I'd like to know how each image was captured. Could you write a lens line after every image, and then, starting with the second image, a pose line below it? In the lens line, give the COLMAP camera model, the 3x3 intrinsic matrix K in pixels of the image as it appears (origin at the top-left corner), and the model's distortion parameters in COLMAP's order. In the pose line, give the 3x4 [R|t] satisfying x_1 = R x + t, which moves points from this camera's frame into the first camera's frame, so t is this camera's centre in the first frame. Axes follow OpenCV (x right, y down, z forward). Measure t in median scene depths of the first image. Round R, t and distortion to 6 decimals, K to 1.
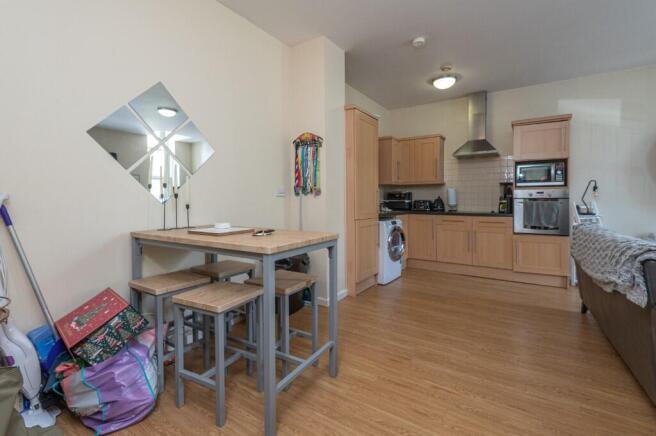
lens RADIAL K [[299.7, 0, 332.2], [0, 299.7, 198.0], [0, 0, 1]] dist [0.033133, -0.024072]
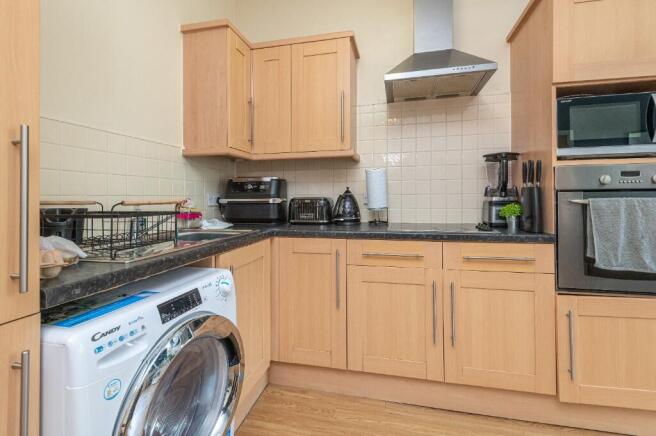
lens RADIAL K [[299.7, 0, 332.2], [0, 299.7, 198.0], [0, 0, 1]] dist [0.033133, -0.024072]
pose [[0.939774, -0.007320, 0.341719, 0.193721], [0.005678, 0.999967, 0.005804, 0.004965], [-0.341750, -0.003514, 0.939784, 0.619899]]
